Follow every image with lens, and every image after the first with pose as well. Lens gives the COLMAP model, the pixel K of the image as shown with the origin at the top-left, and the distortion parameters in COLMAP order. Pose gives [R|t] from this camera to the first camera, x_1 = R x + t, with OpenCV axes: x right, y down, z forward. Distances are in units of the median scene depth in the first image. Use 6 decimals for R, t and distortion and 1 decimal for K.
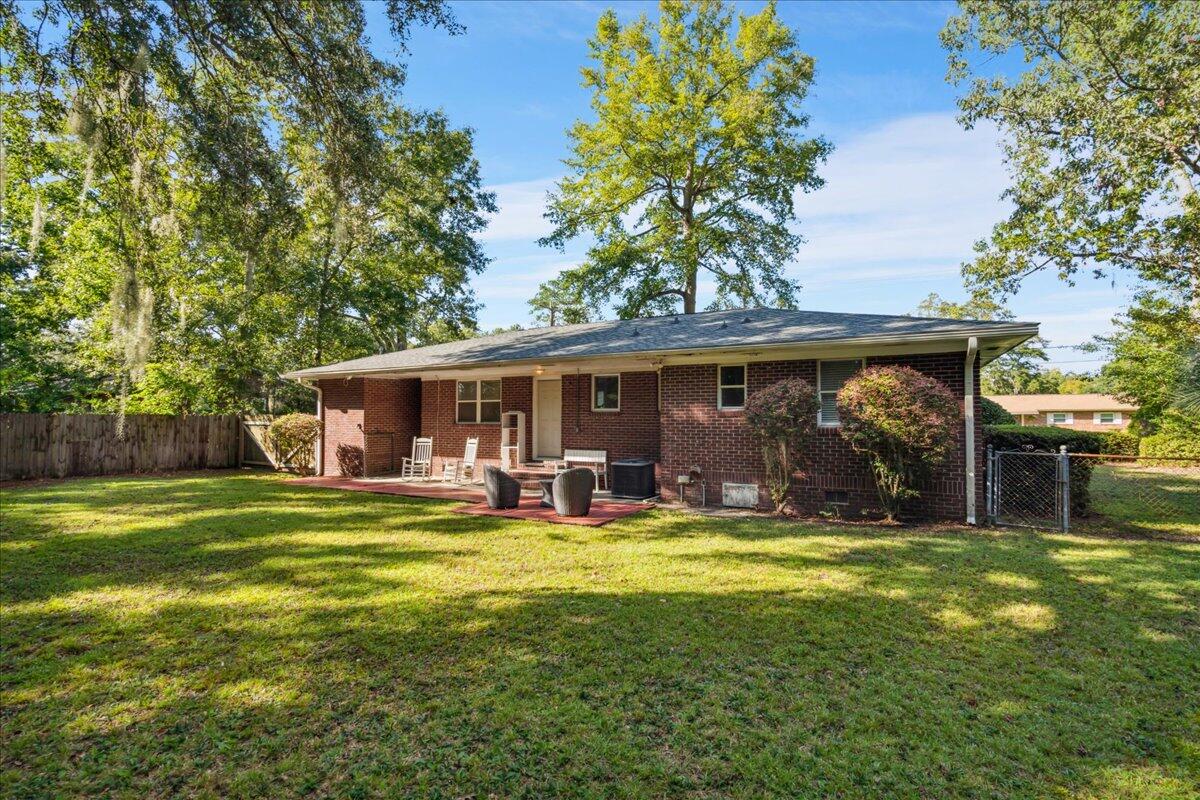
lens RADIAL K [[547.5, 0, 596.8], [0, 547.5, 414.9], [0, 0, 1]] dist [-0.002133, -0.000186]
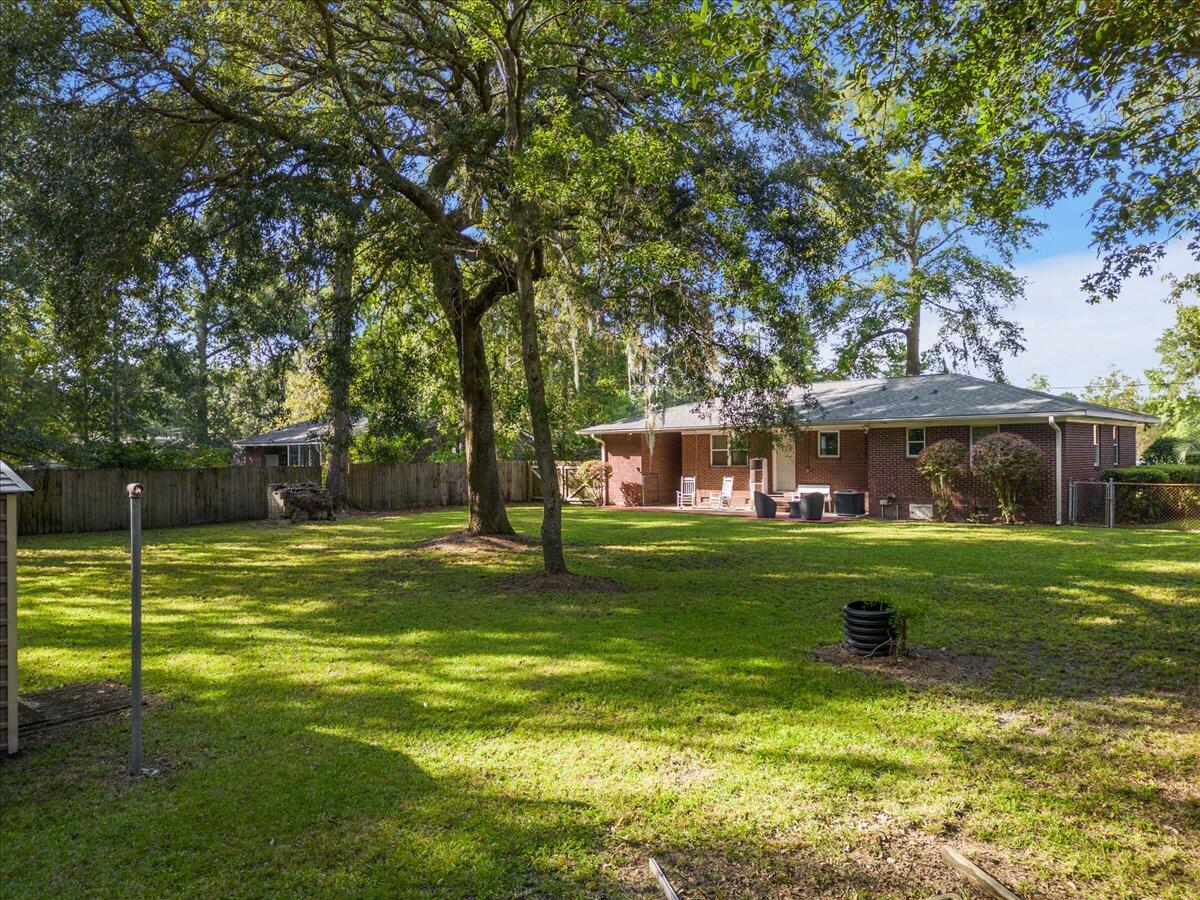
lens RADIAL K [[799.6, 0, 582.1], [0, 799.6, 455.0], [0, 0, 1]] dist [-0.000201, -0.000026]
pose [[0.963938, -0.010704, -0.265912, -0.042714], [0.012752, 0.999901, 0.005978, -0.027946], [0.265822, -0.009154, 0.963979, -0.987423]]
